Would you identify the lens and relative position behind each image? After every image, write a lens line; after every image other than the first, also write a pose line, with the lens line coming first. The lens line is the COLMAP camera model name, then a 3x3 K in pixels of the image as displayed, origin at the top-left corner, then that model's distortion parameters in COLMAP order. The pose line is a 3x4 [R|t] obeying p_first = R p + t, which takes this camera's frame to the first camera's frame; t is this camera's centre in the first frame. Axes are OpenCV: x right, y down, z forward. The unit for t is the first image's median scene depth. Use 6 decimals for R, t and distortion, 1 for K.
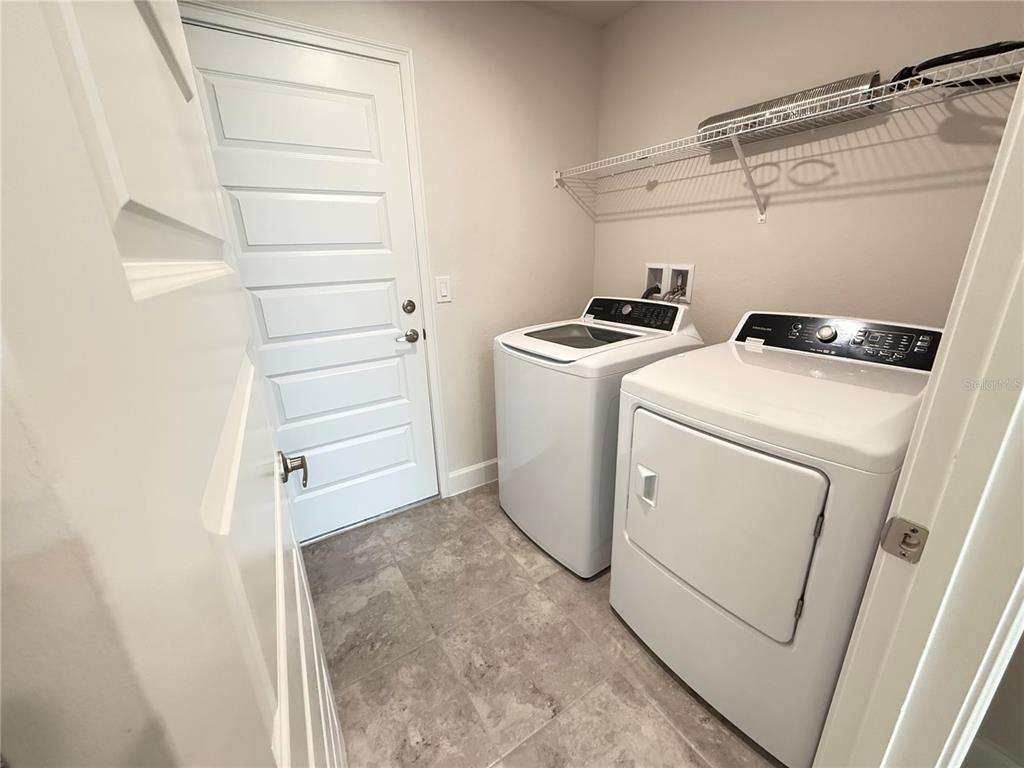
lens RADIAL K [[406.6, 0, 512.0], [0, 406.6, 384.1], [0, 0, 1]] dist [0.002828, 0.000472]
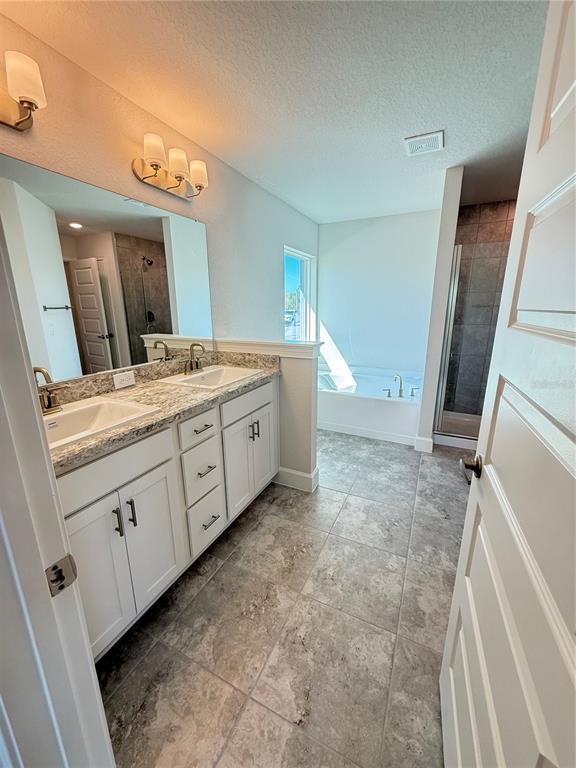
lens RADIAL K [[304.9, 0, 288.6], [0, 304.9, 381.9], [0, 0, 1]] dist [0.002828, 0.000472]
pose [[0.522616, 0.224548, -0.822466, 0.547933], [-0.282780, 0.955738, 0.081248, -0.135432], [0.804306, 0.190115, 0.562982, 0.320305]]
